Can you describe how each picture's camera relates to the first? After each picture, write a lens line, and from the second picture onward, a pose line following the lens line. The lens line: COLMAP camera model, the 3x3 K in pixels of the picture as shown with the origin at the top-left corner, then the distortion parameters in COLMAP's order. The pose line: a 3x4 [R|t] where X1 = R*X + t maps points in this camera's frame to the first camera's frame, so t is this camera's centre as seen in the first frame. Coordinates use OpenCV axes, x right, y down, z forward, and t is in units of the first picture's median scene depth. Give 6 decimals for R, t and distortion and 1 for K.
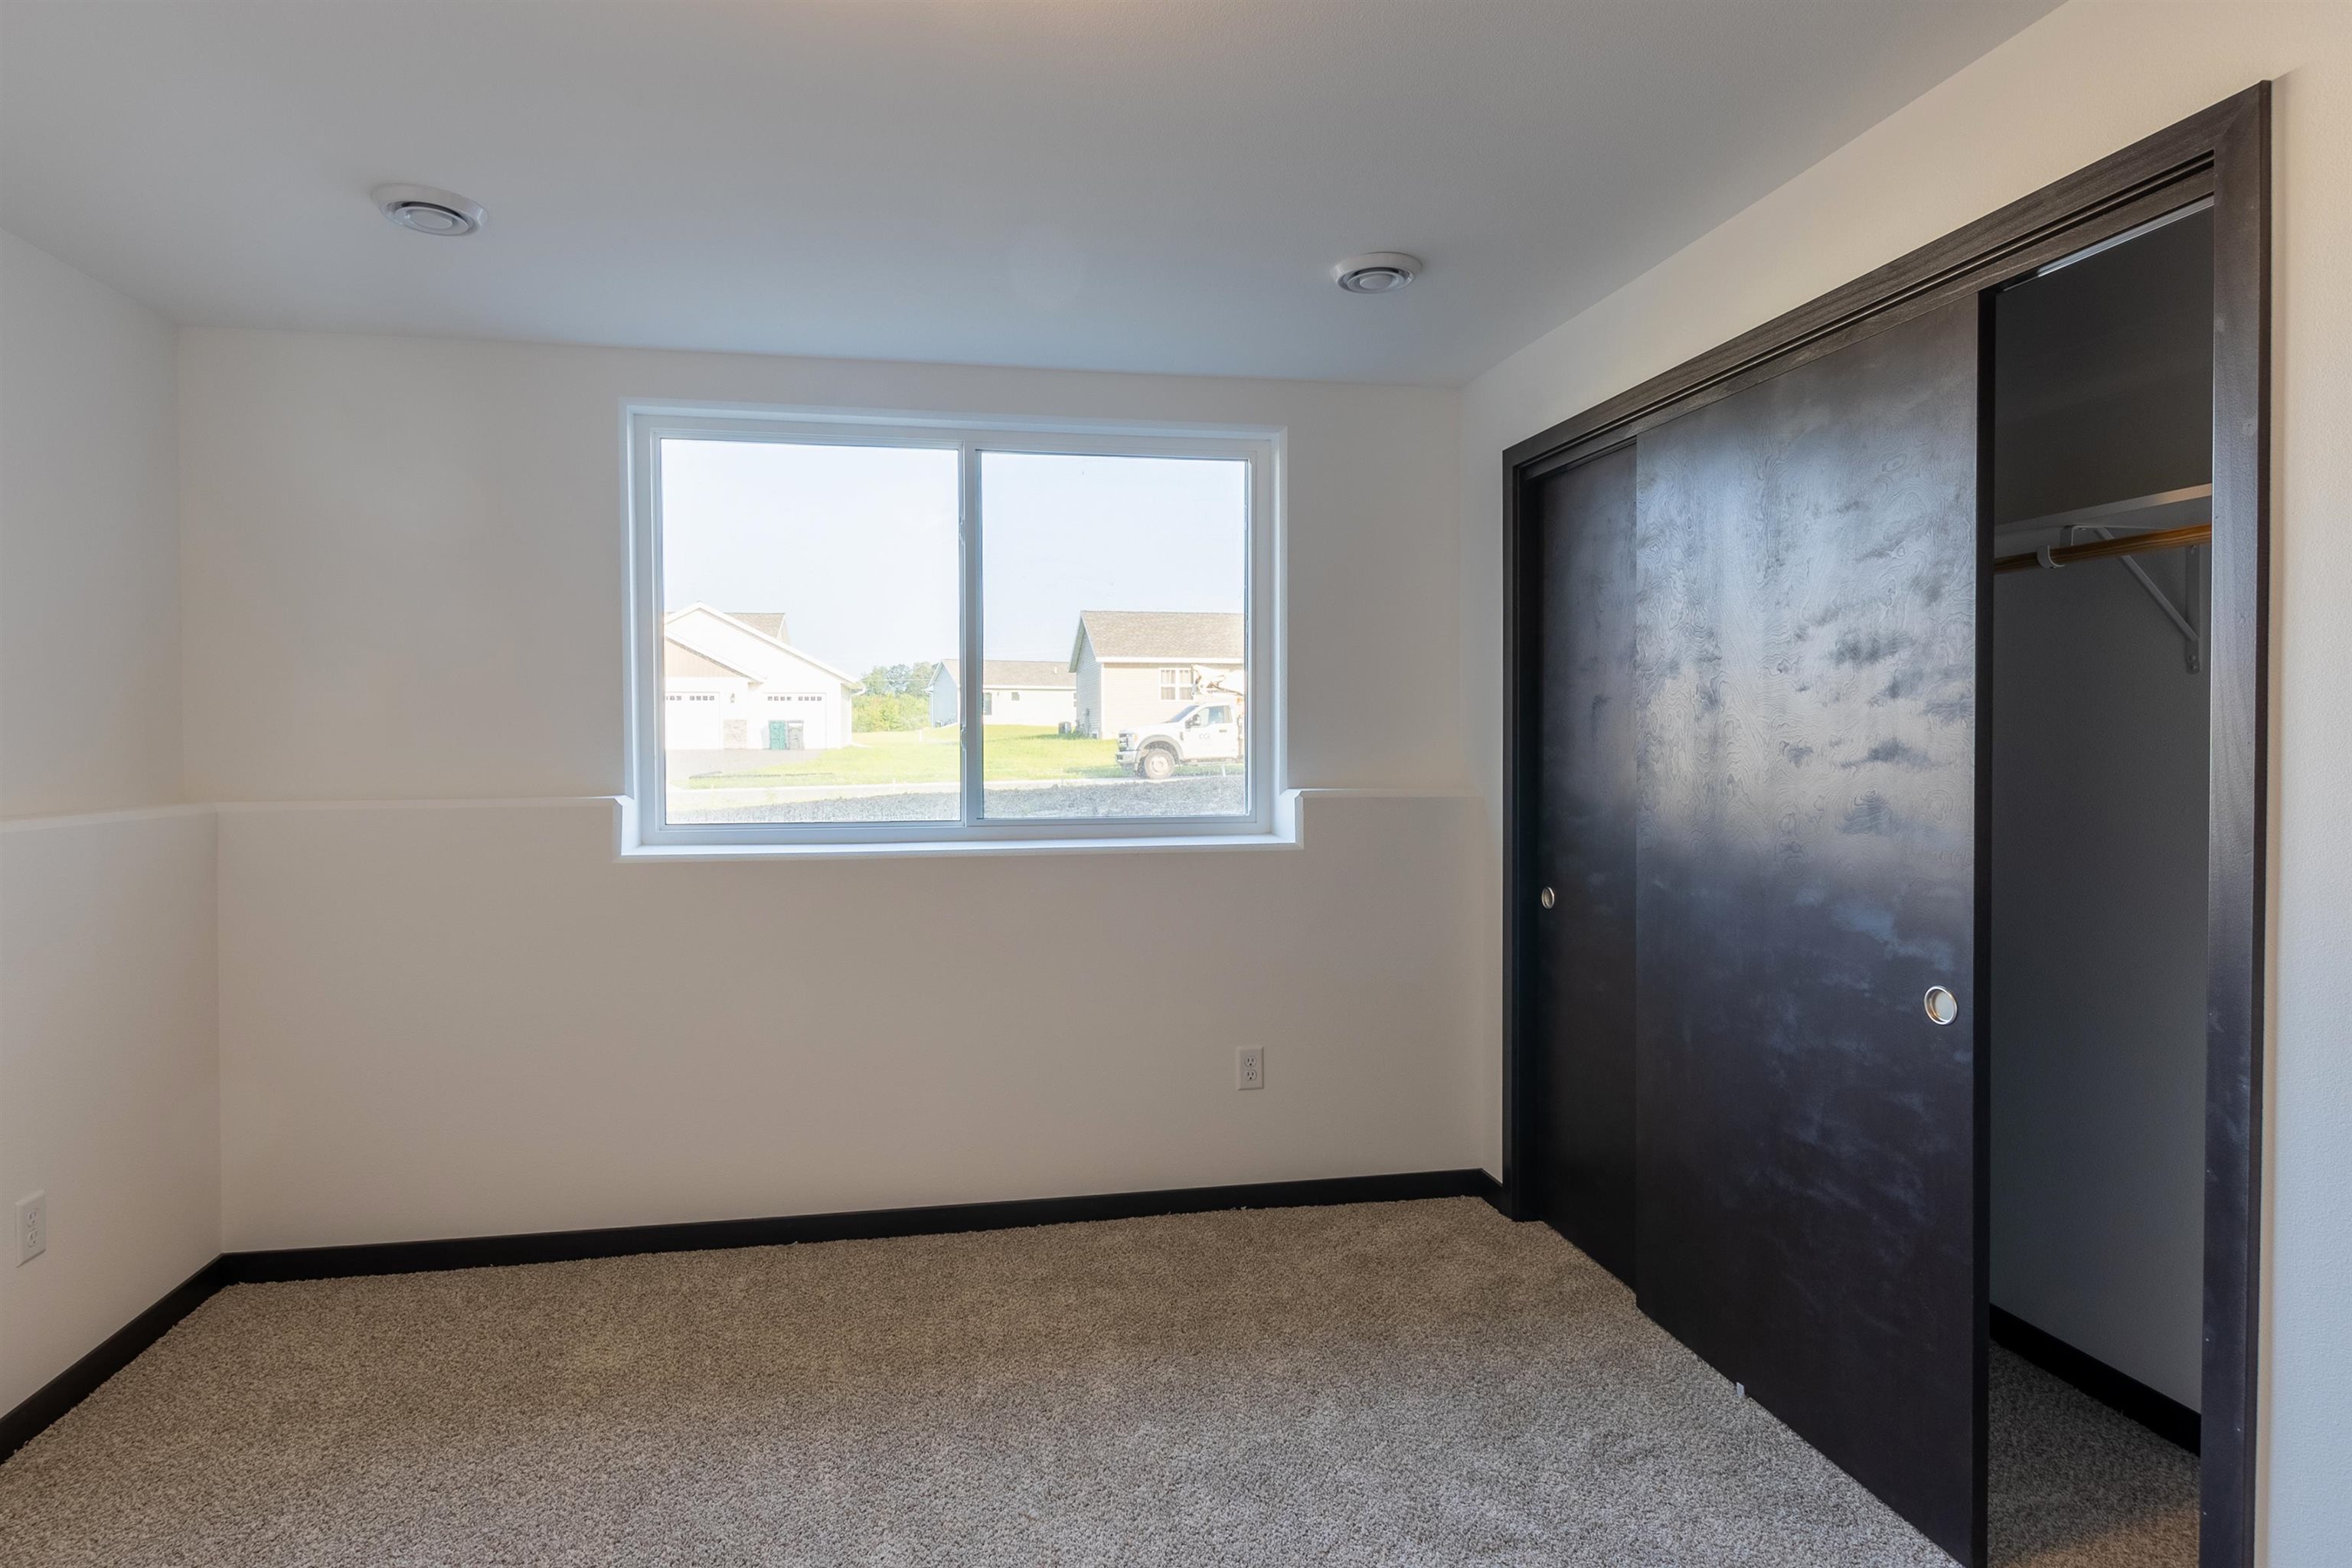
lens RADIAL K [[1204.1, 0, 1170.1], [0, 1204.1, 758.3], [0, 0, 1]] dist [-0.001865, -0.002089]
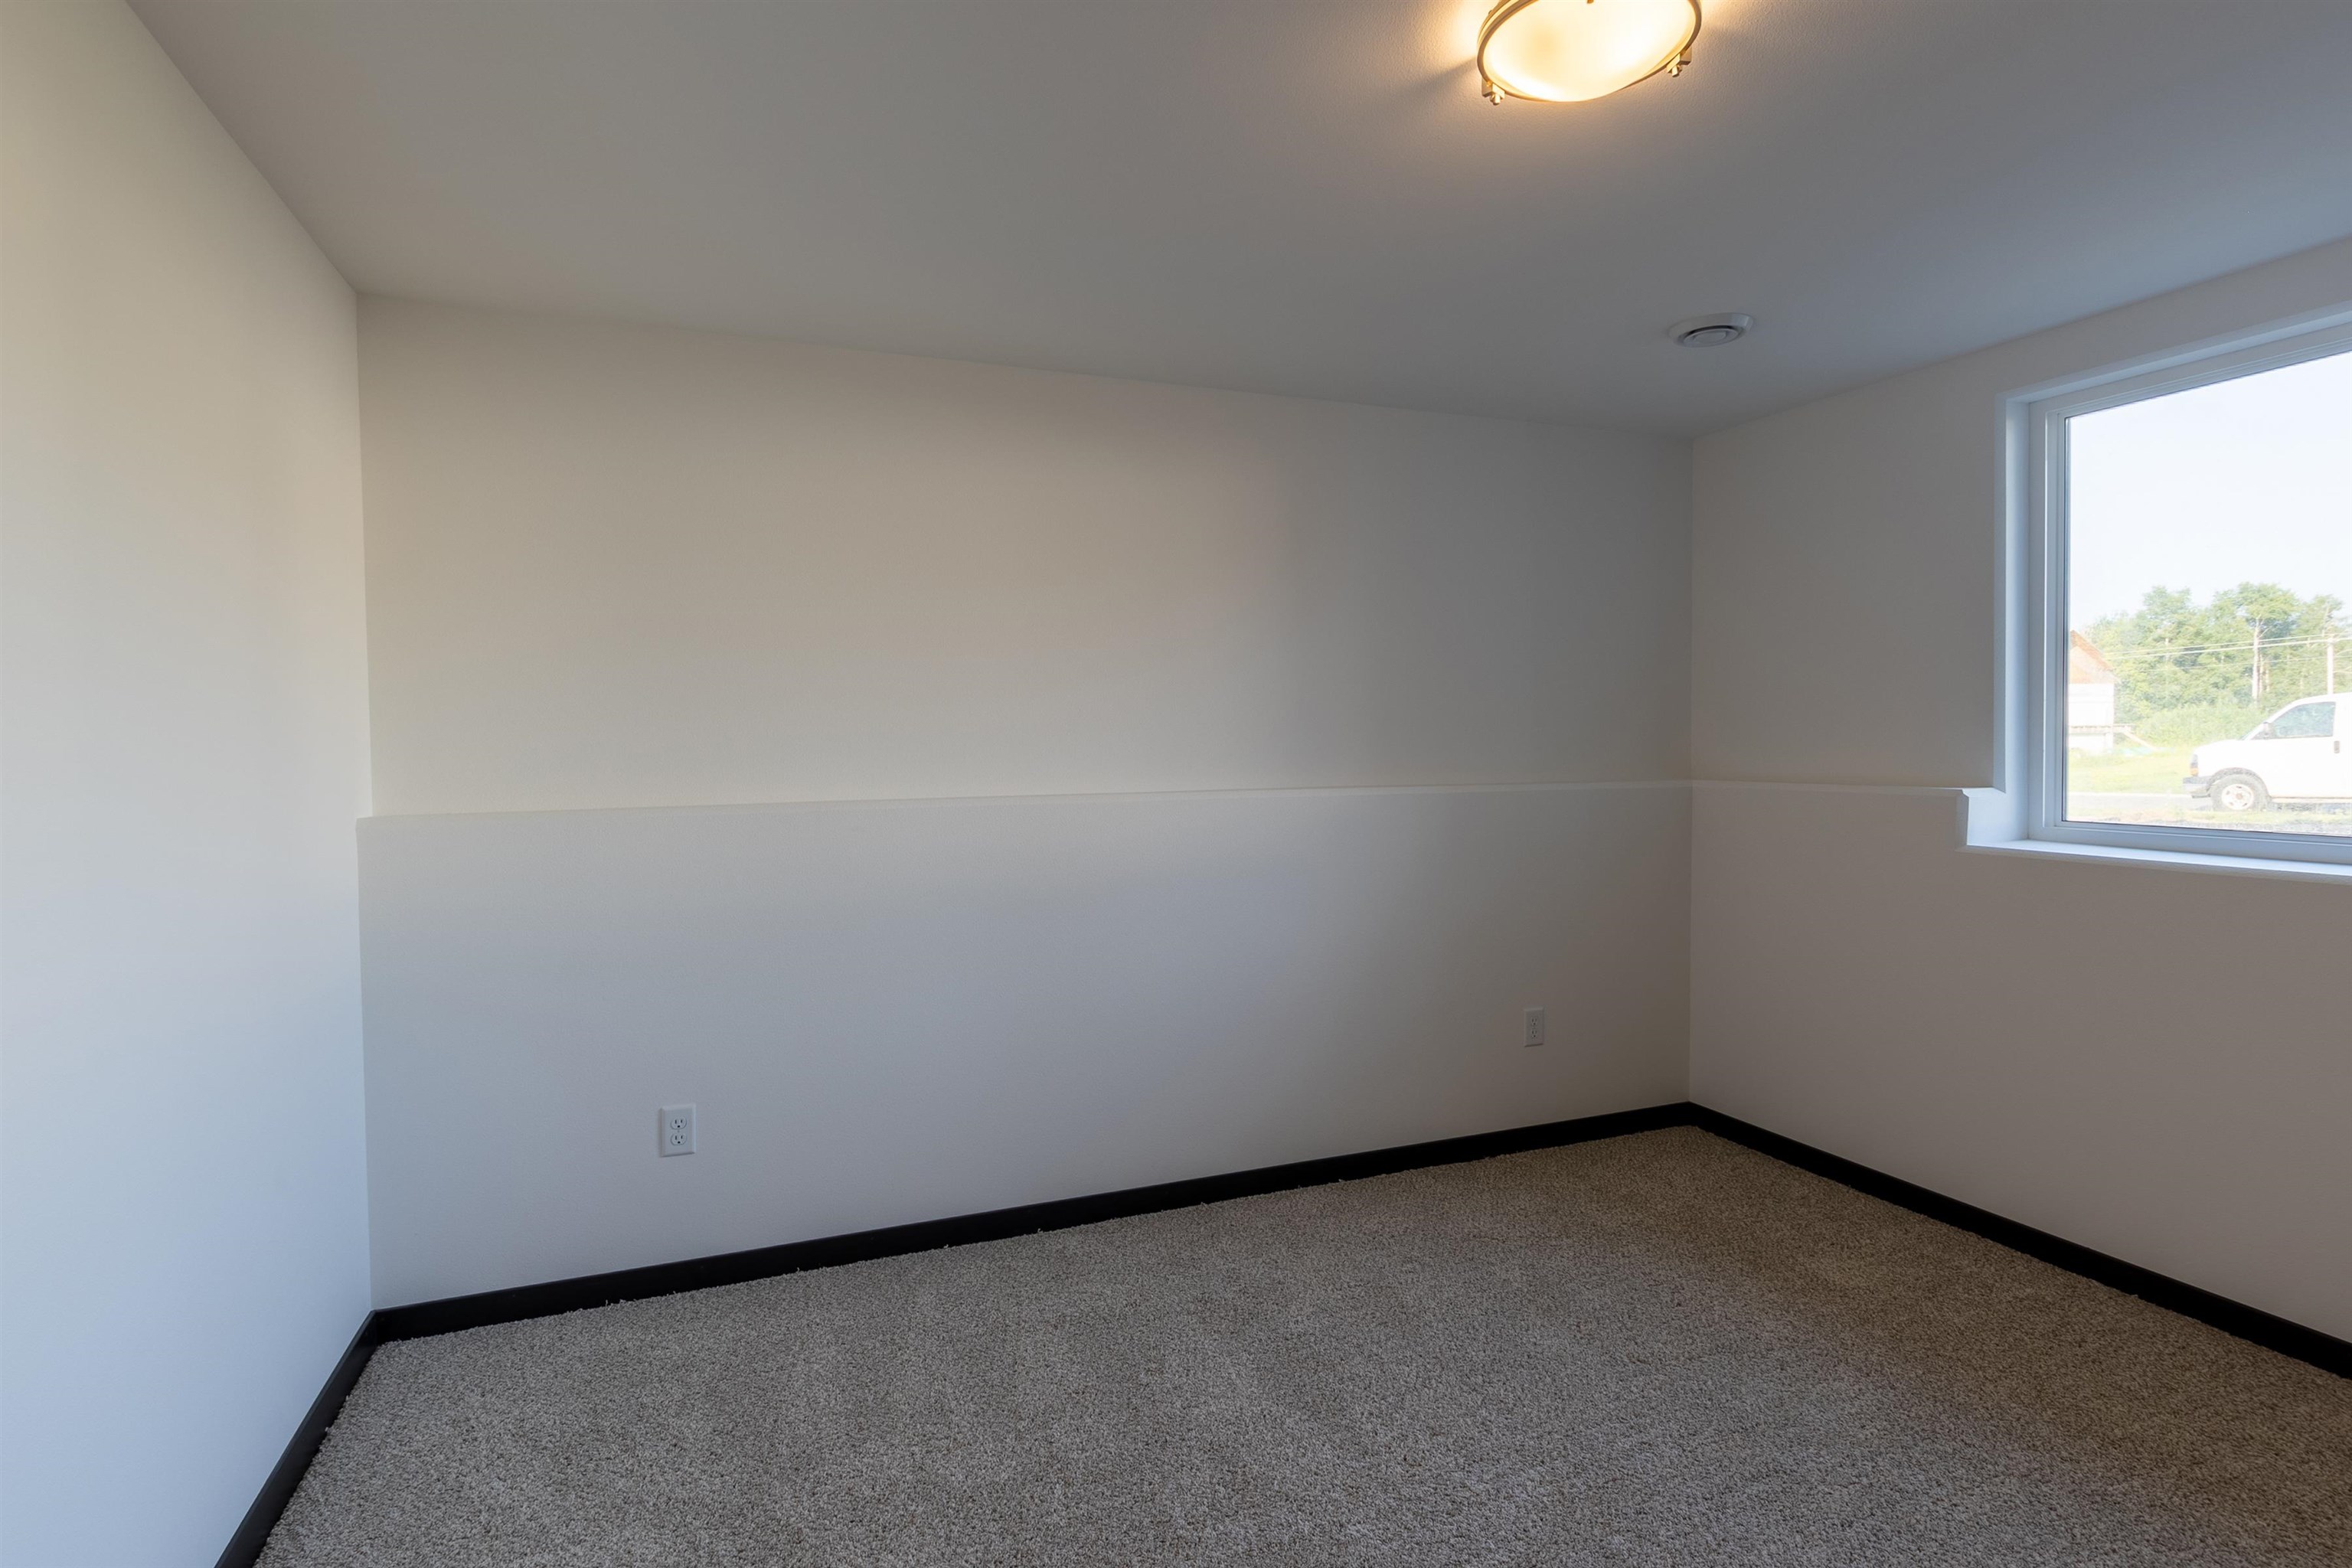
lens RADIAL K [[1218.5, 0, 1173.1], [0, 1218.5, 776.2], [0, 0, 1]] dist [0.001703, -0.004357]
pose [[0.181325, 0.030431, -0.982952, 0.478400], [-0.005153, 0.999537, 0.029994, -0.007661], [0.983410, -0.000374, 0.181398, 0.144388]]
